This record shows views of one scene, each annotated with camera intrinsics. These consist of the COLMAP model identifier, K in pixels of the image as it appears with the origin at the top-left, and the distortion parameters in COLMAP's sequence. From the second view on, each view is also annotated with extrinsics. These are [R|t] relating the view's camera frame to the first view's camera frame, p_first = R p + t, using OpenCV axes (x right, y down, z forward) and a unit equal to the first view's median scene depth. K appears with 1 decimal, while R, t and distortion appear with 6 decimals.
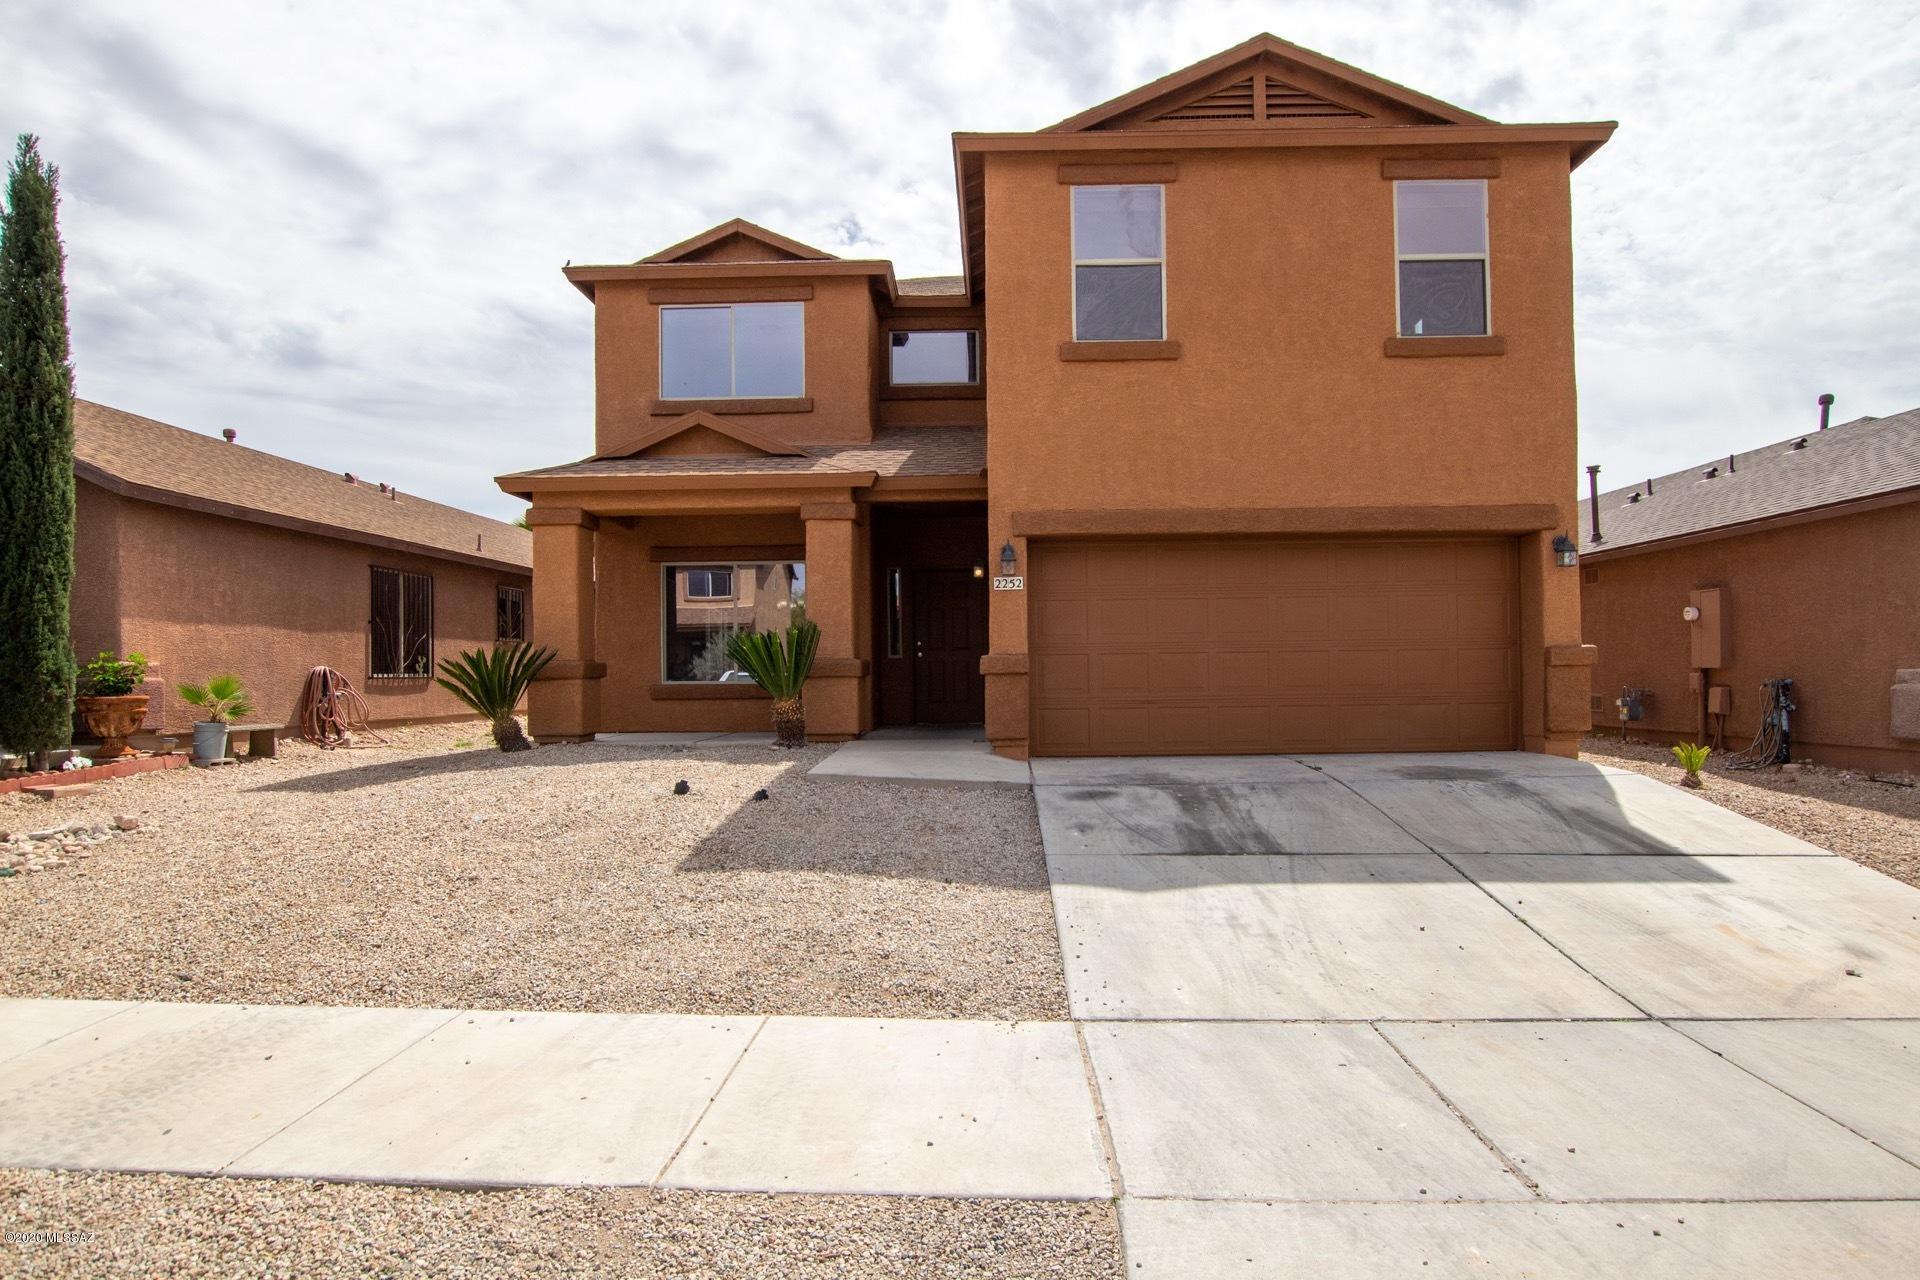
lens RADIAL K [[1087.3, 0, 960.0], [0, 1087.3, 640.0], [0, 0, 1]] dist [-0.016072, 0.001165]
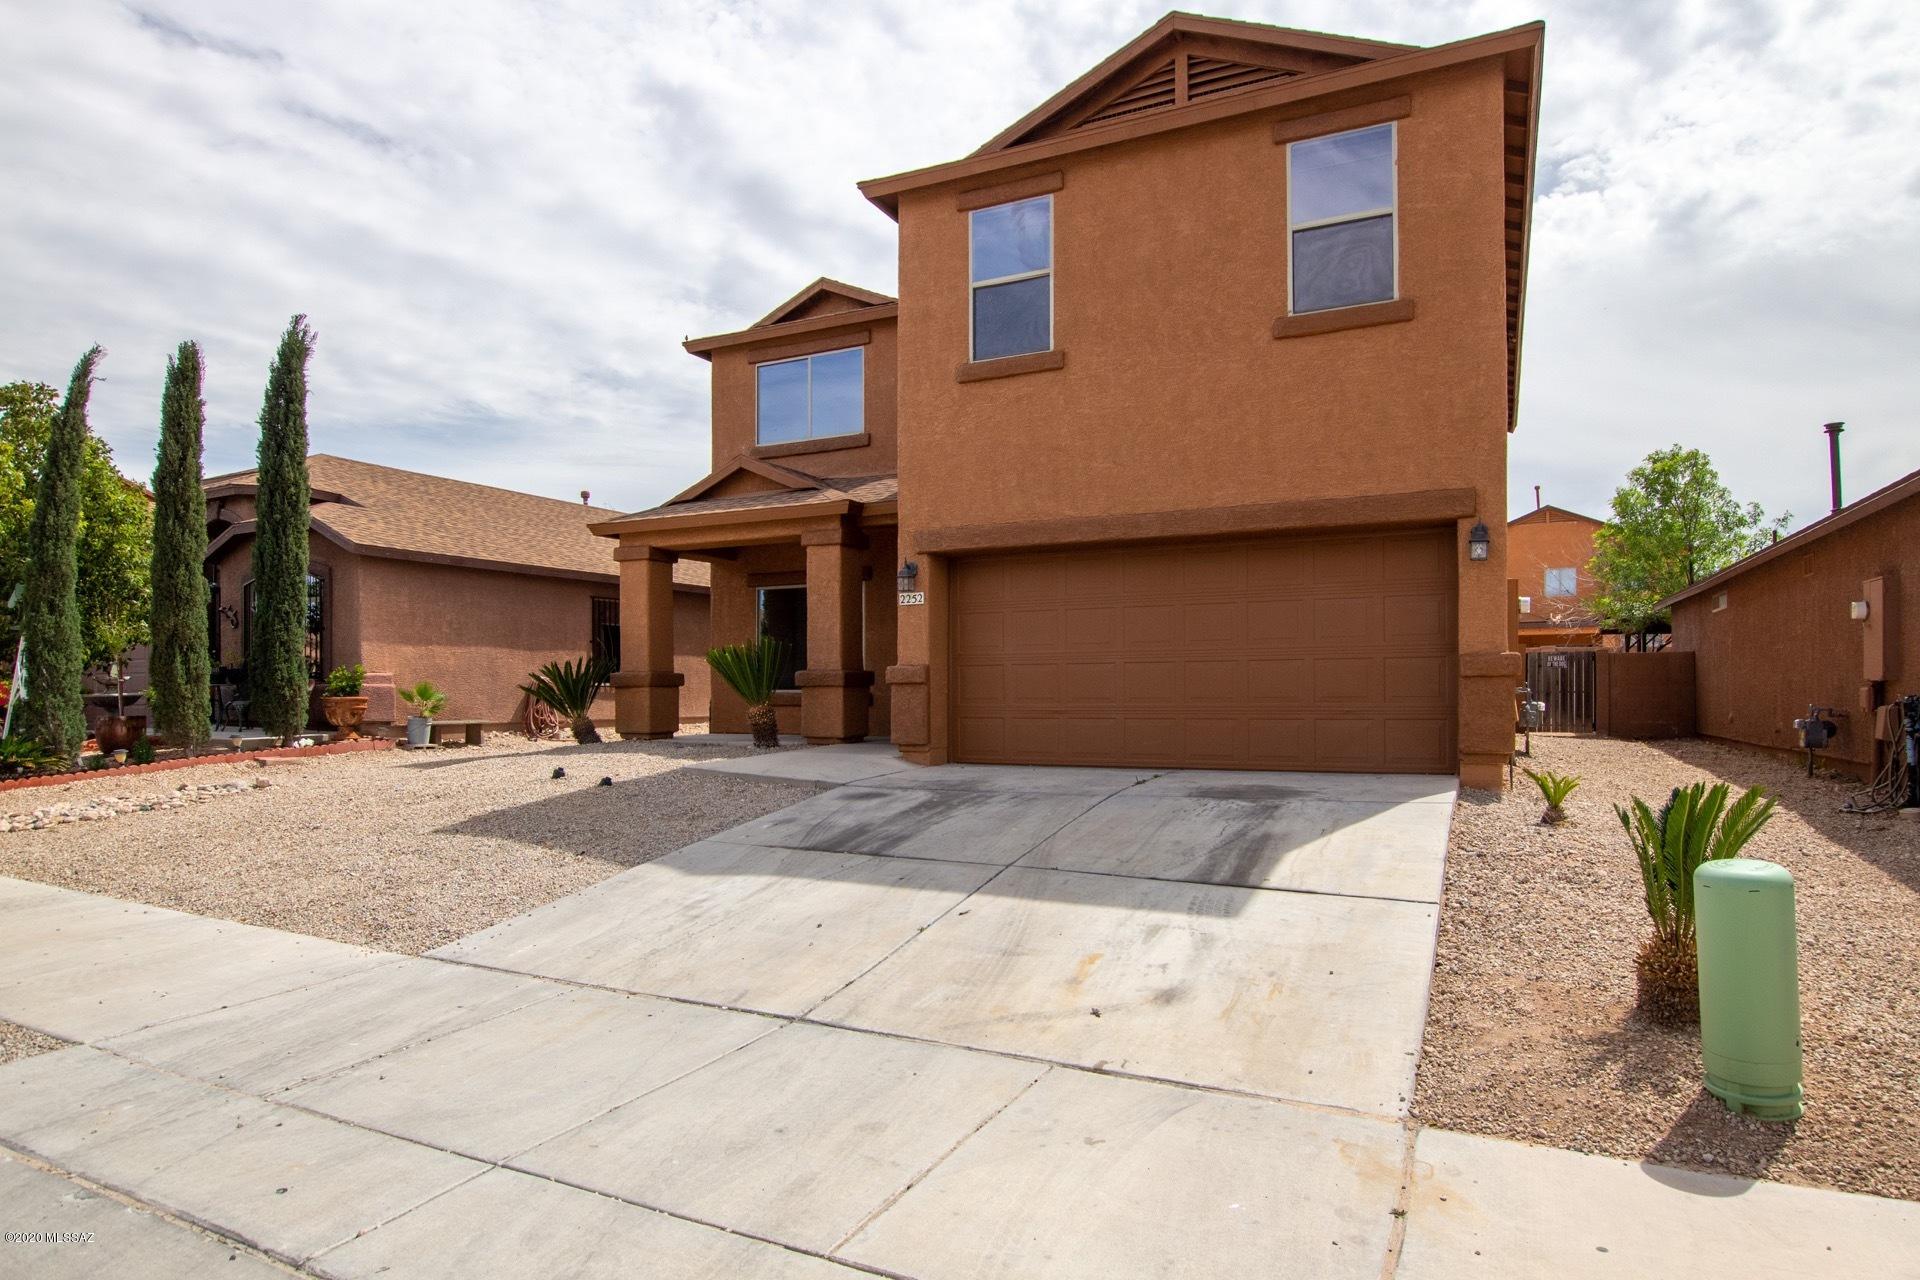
lens RADIAL K [[1070.3, 0, 961.1], [0, 1070.3, 670.4], [0, 0, 1]] dist [-0.018808, -0.000150]
pose [[0.911494, -0.001085, -0.411312, 0.516518], [0.007485, 0.999875, 0.013948, 0.003963], [0.411246, -0.015792, 0.911388, 0.063879]]
